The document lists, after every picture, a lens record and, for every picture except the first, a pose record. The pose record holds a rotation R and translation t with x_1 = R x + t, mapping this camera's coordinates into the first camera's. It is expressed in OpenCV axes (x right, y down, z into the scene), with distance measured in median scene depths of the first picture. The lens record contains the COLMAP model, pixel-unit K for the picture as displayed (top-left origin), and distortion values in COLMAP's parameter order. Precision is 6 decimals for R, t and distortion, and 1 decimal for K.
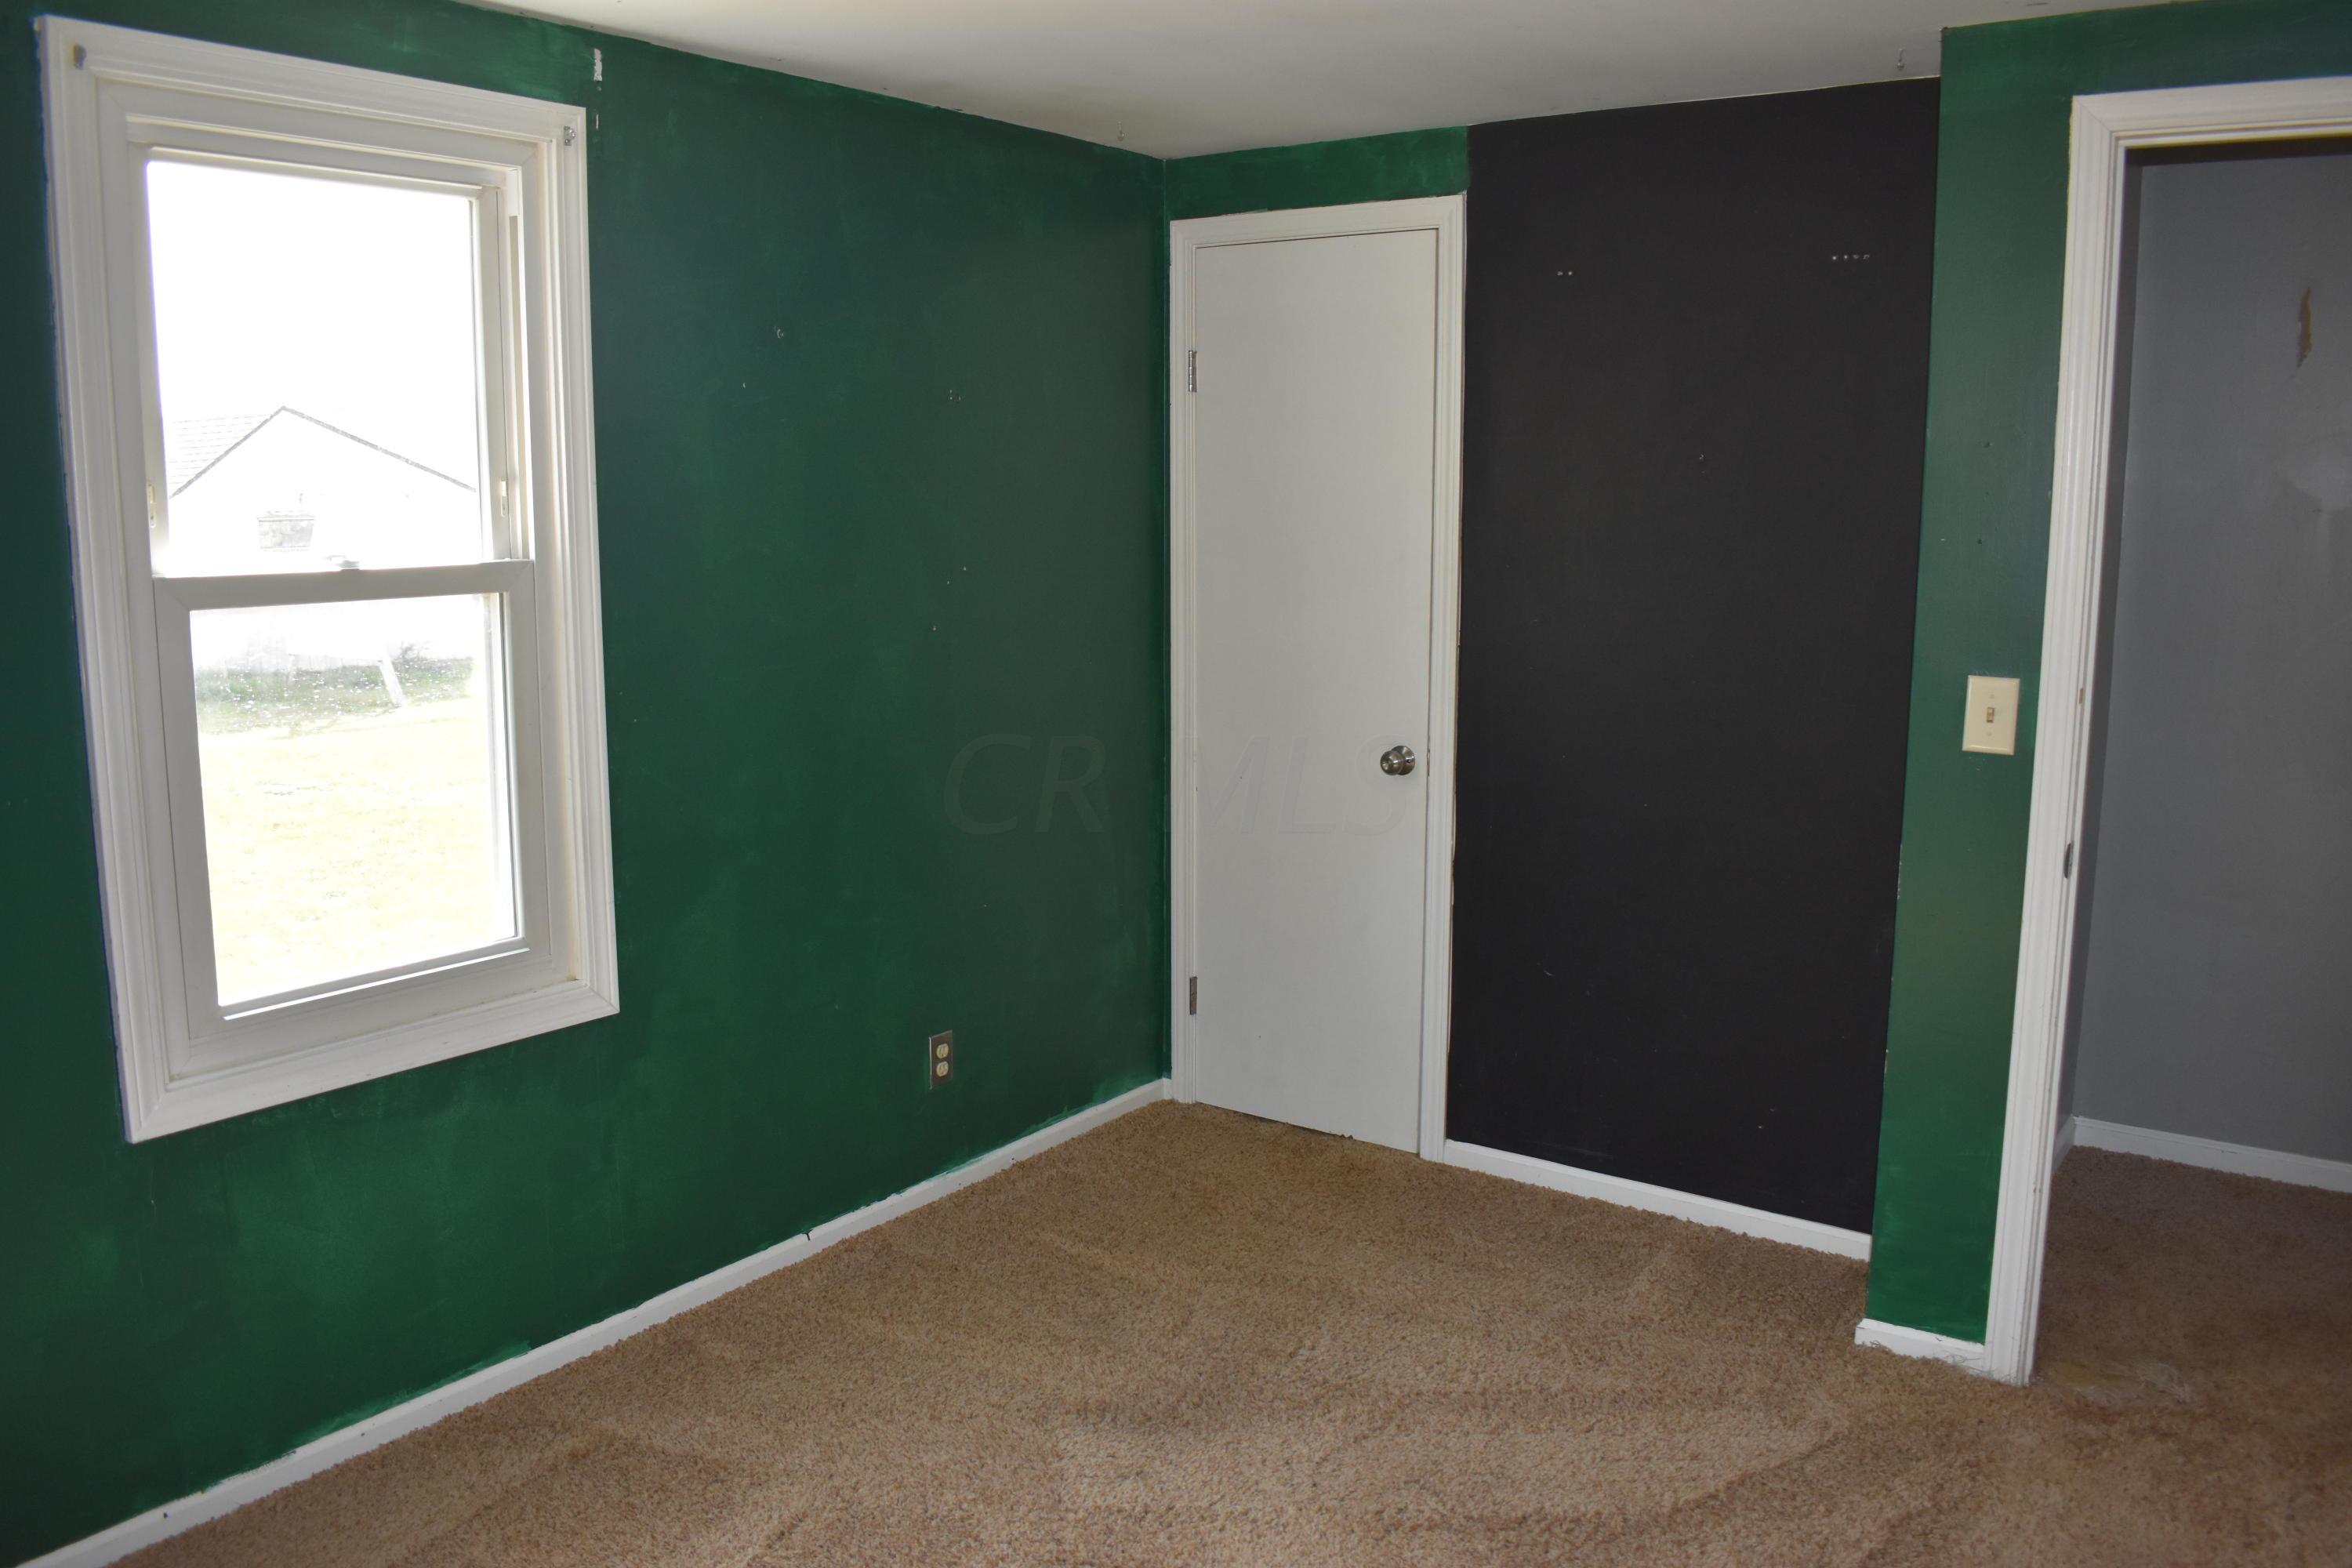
lens RADIAL K [[1853.4, 0, 1179.7], [0, 1853.4, 787.0], [0, 0, 1]] dist [-0.100784, 0.021962]
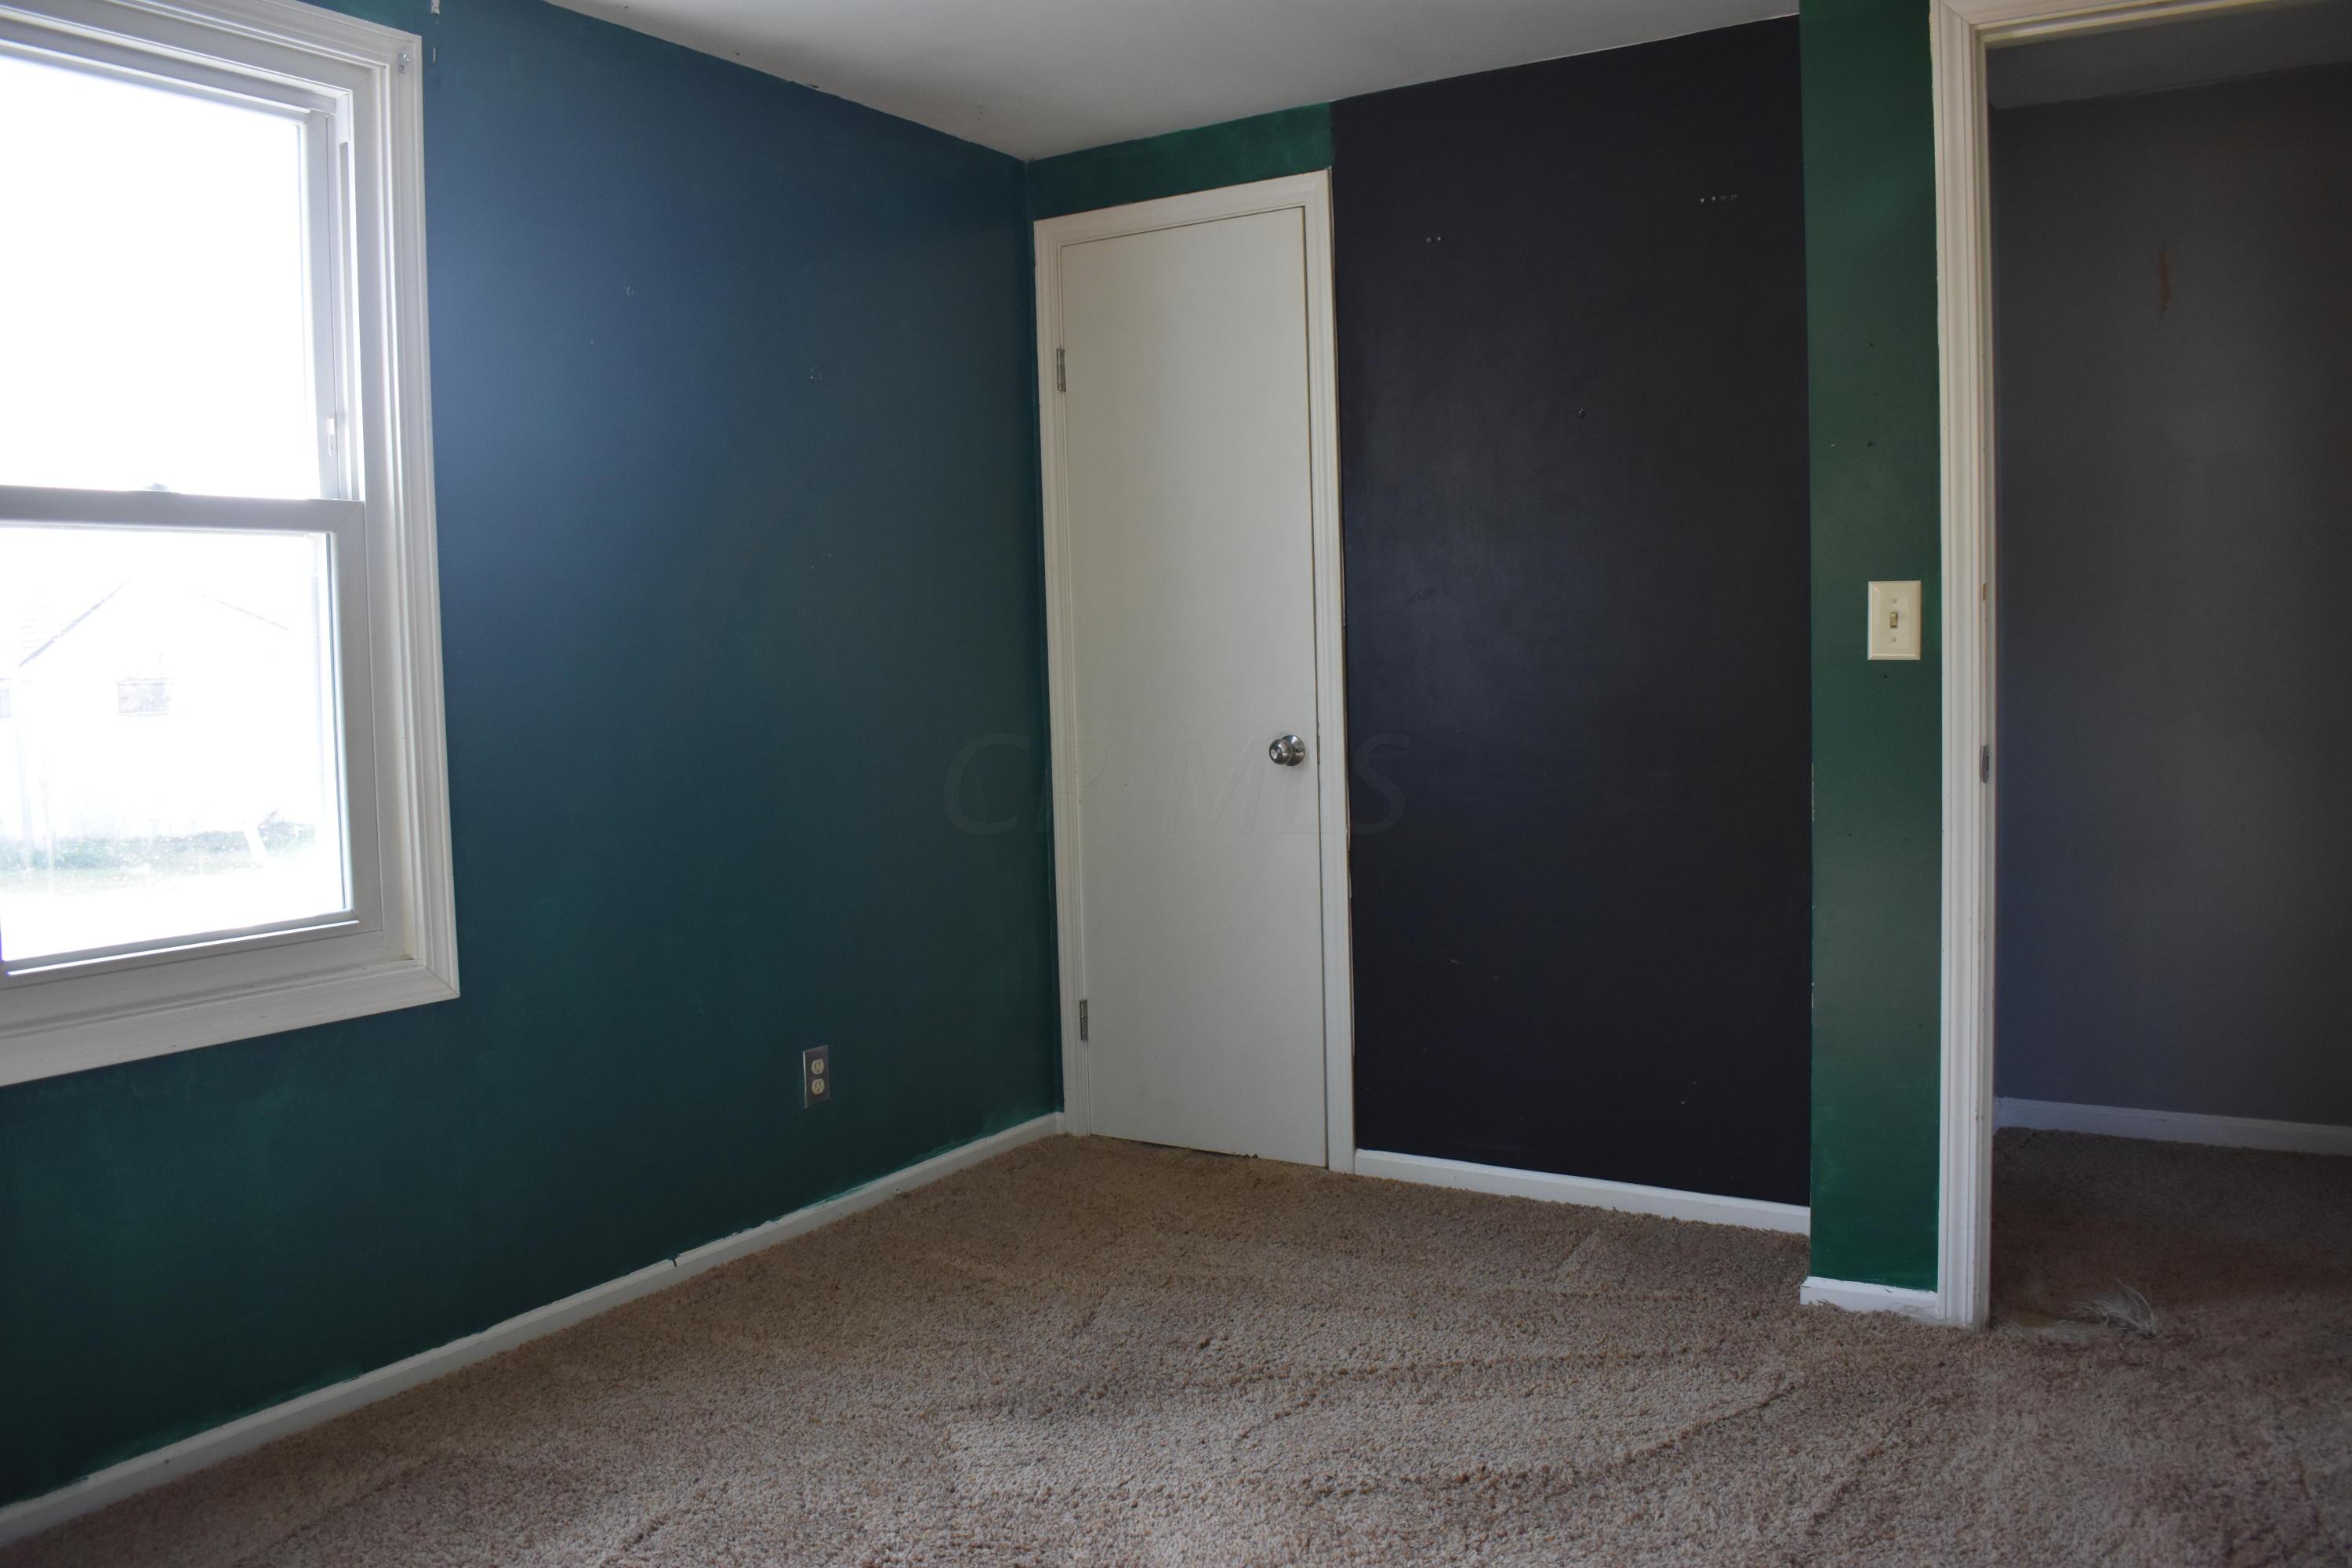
lens RADIAL K [[1853.4, 0, 1183.4], [0, 1853.4, 762.9], [0, 0, 1]] dist [-0.100784, 0.021962]
pose [[0.997282, -0.033675, 0.065535, 0.000673], [0.039728, 0.994839, -0.093366, 0.112545], [-0.062053, 0.095716, 0.993473, 0.061335]]
